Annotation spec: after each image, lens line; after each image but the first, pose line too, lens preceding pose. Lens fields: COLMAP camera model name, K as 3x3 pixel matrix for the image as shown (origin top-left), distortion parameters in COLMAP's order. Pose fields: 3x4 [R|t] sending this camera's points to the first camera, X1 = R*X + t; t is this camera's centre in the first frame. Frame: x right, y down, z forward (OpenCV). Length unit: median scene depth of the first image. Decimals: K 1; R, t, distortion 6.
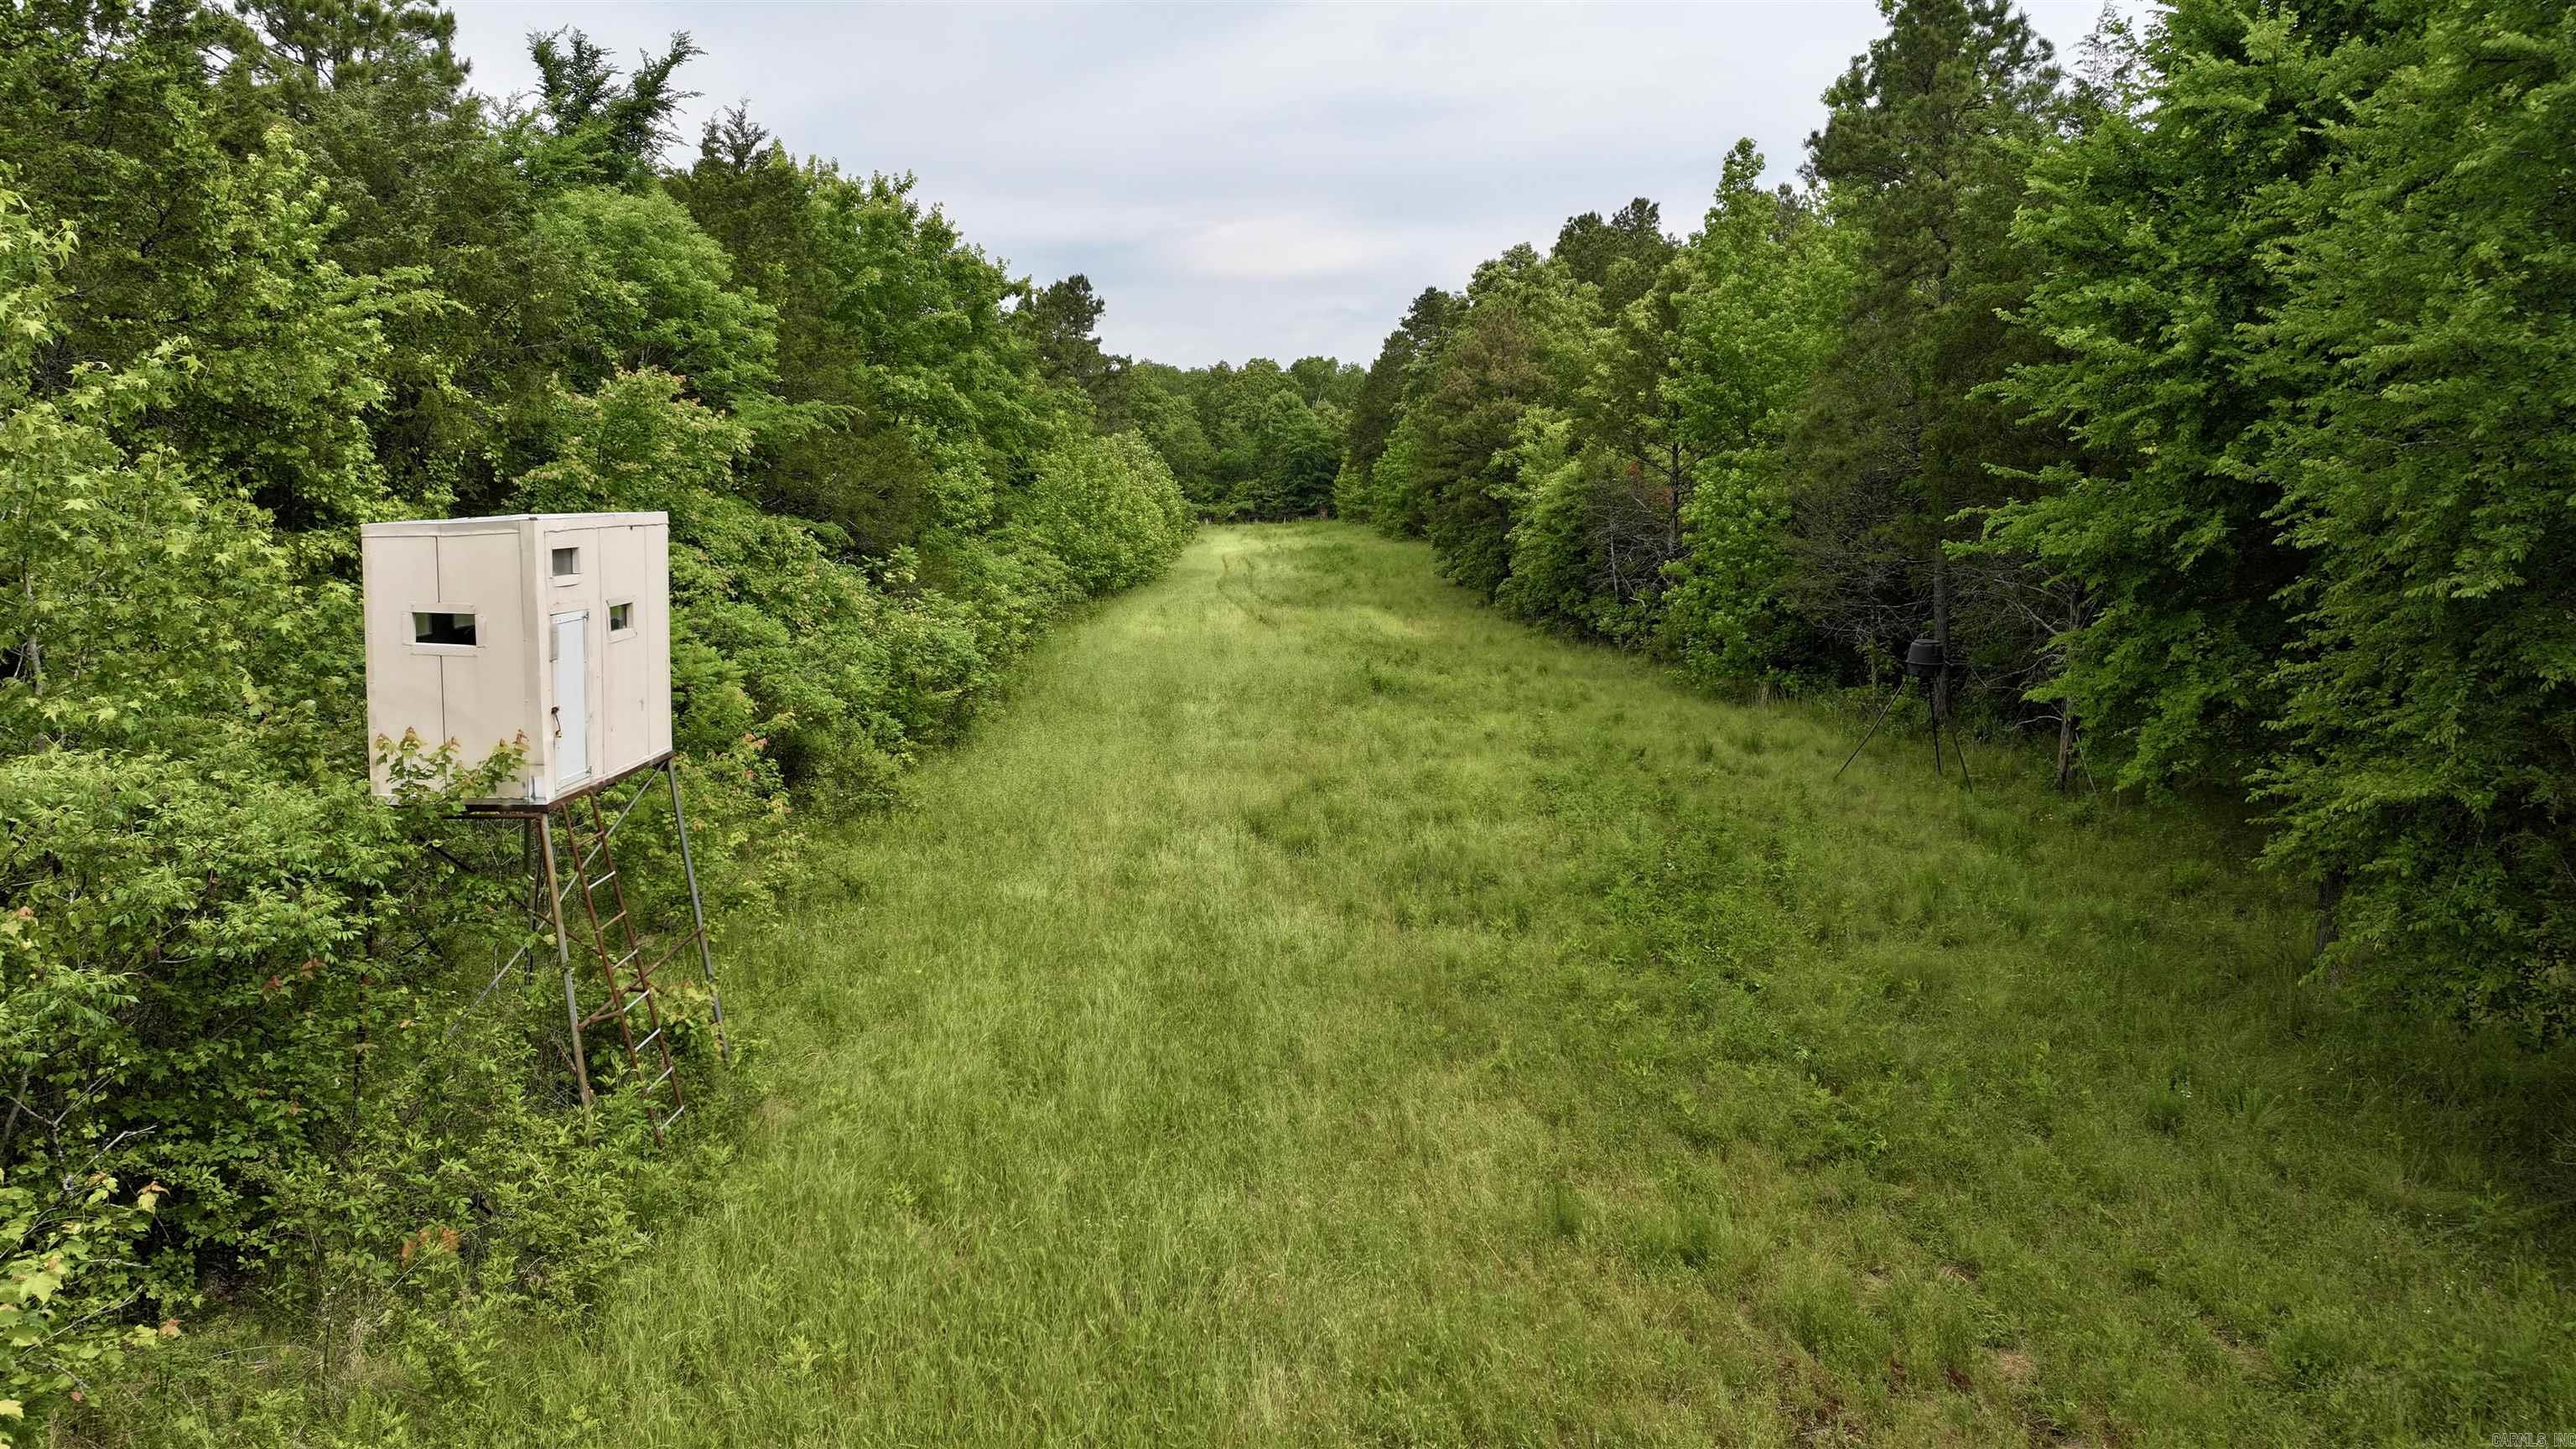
lens RADIAL K [[1821.6, 0, 1288.2], [0, 1821.6, 728.5], [0, 0, 1]] dist [0.002027, 0.015410]
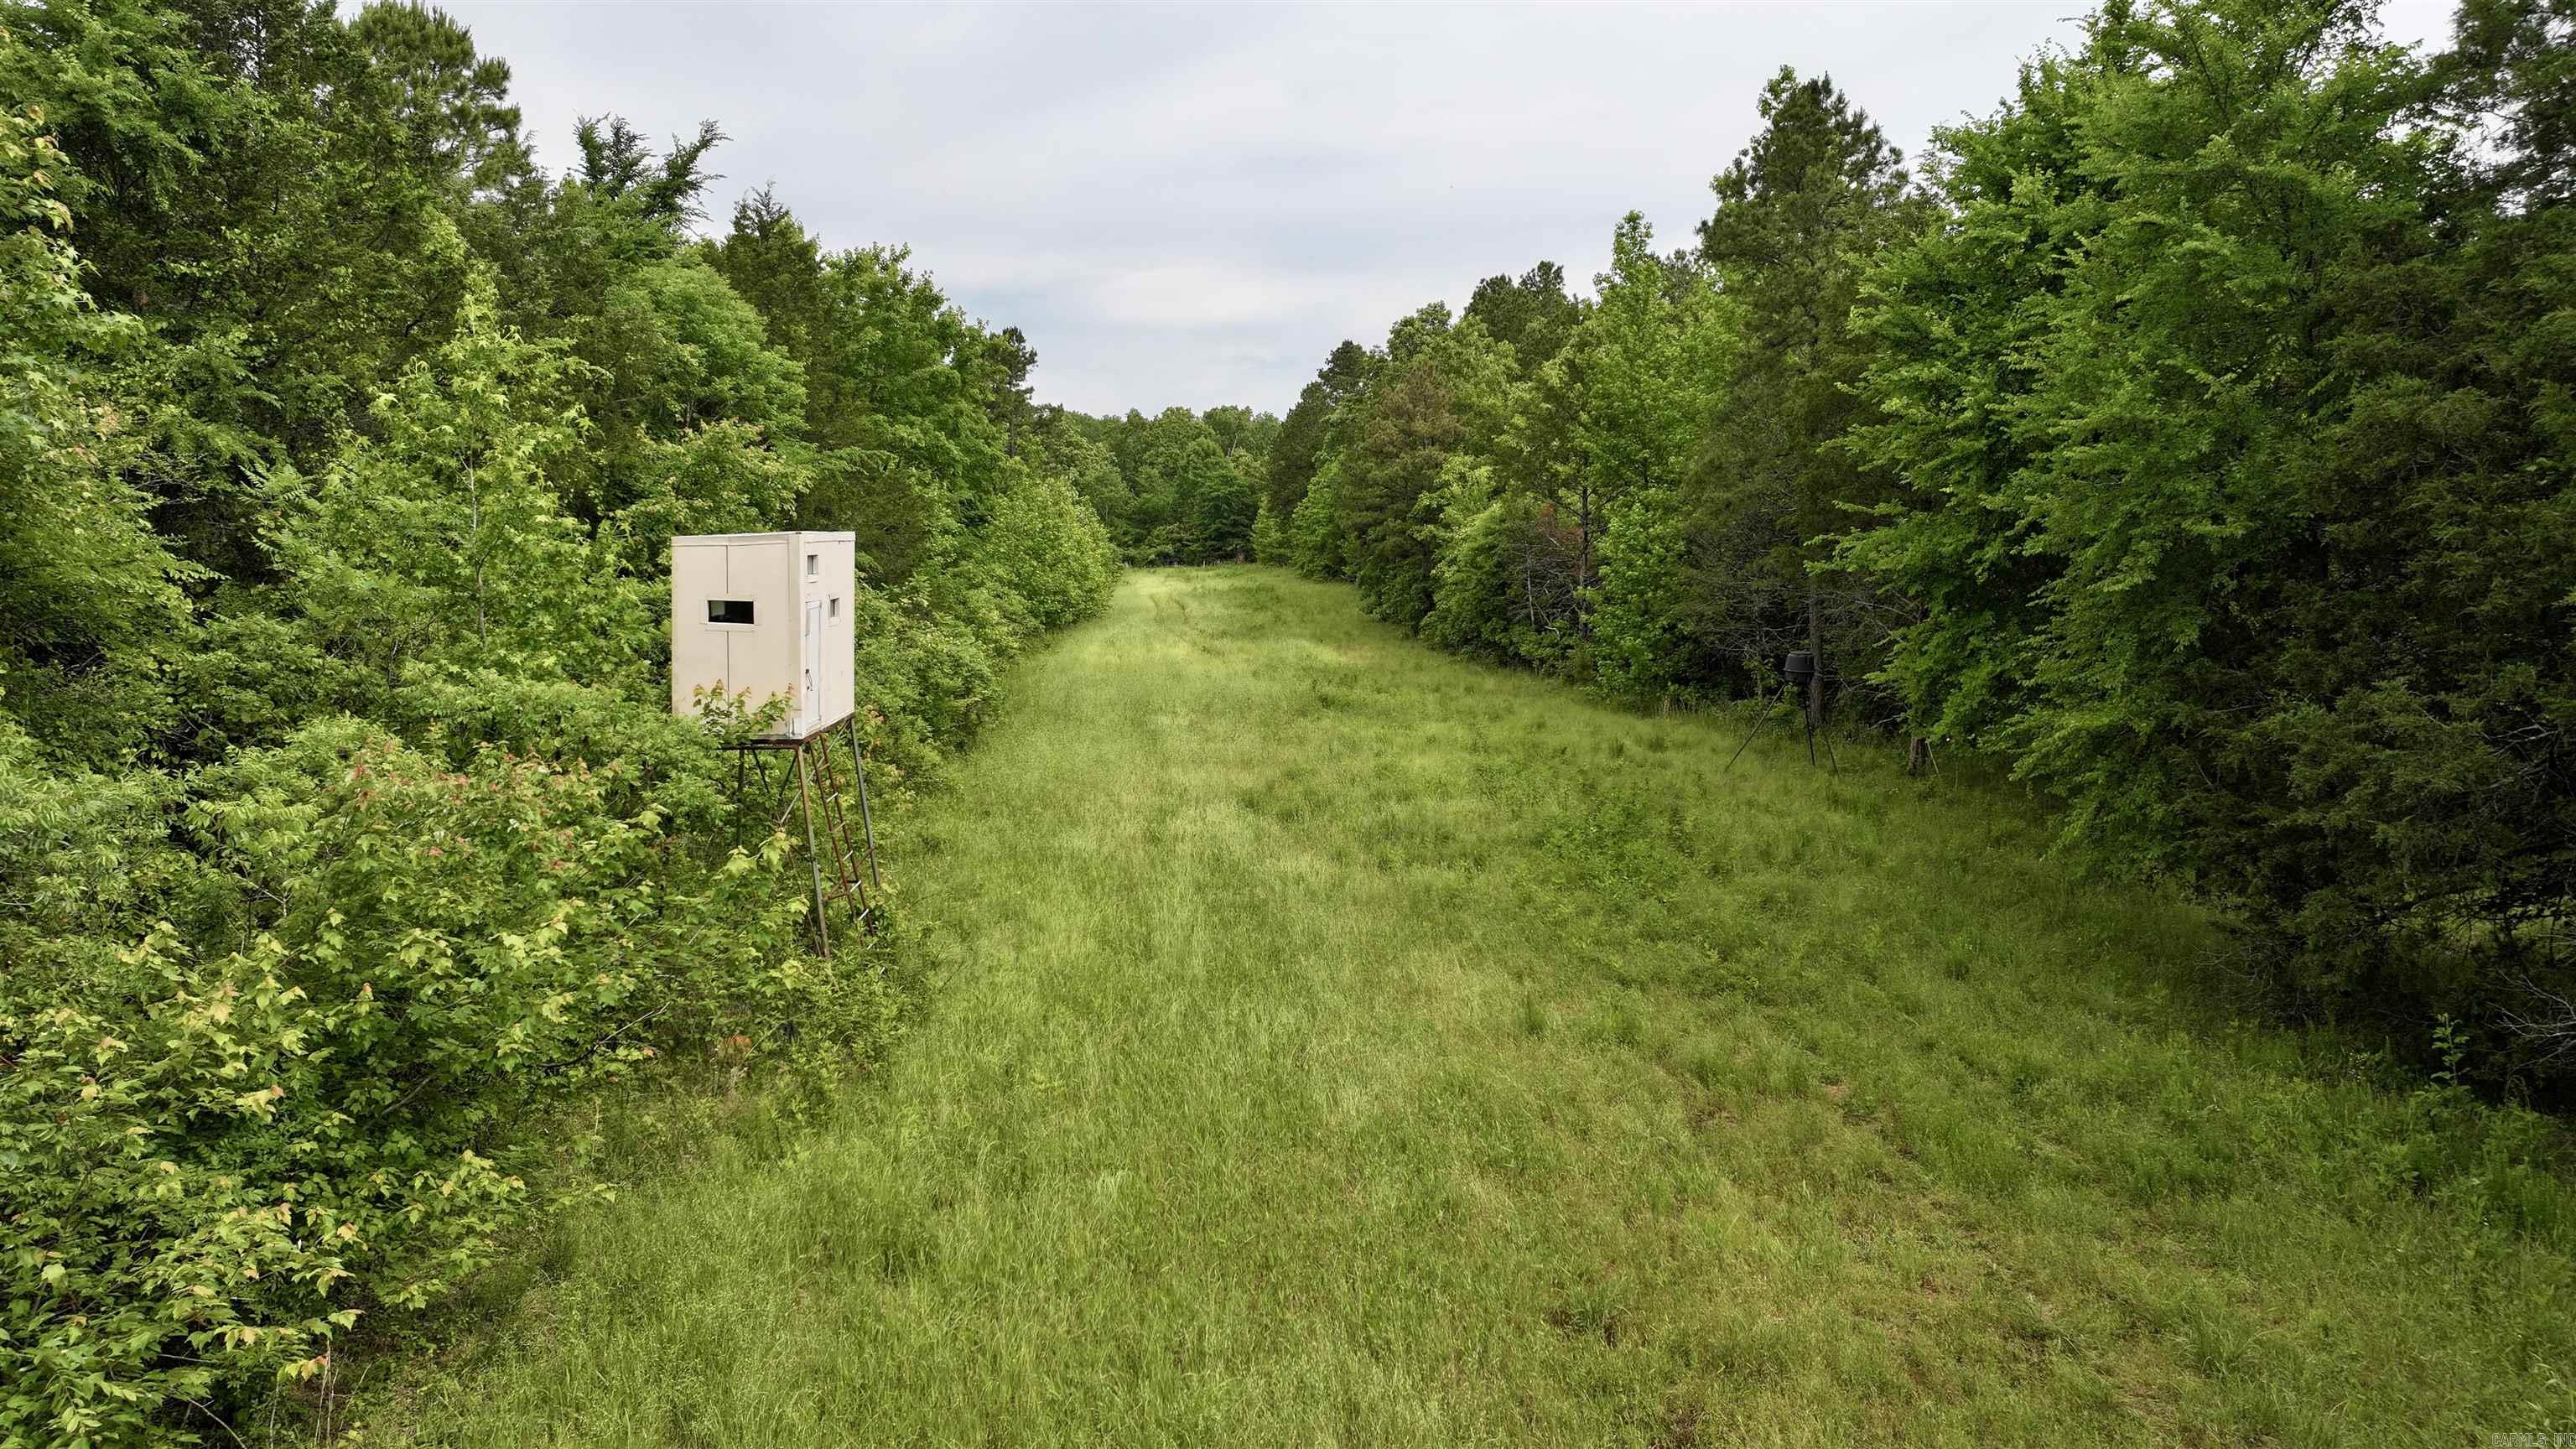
lens RADIAL K [[1821.6, 0, 1288.8], [0, 1821.6, 724.5], [0, 0, 1]] dist [0.002027, 0.015410]
pose [[0.998640, -0.003523, 0.052008, -0.049946], [0.004943, 0.999618, -0.027202, 0.032288], [-0.051892, 0.027422, 0.998276, -0.184784]]
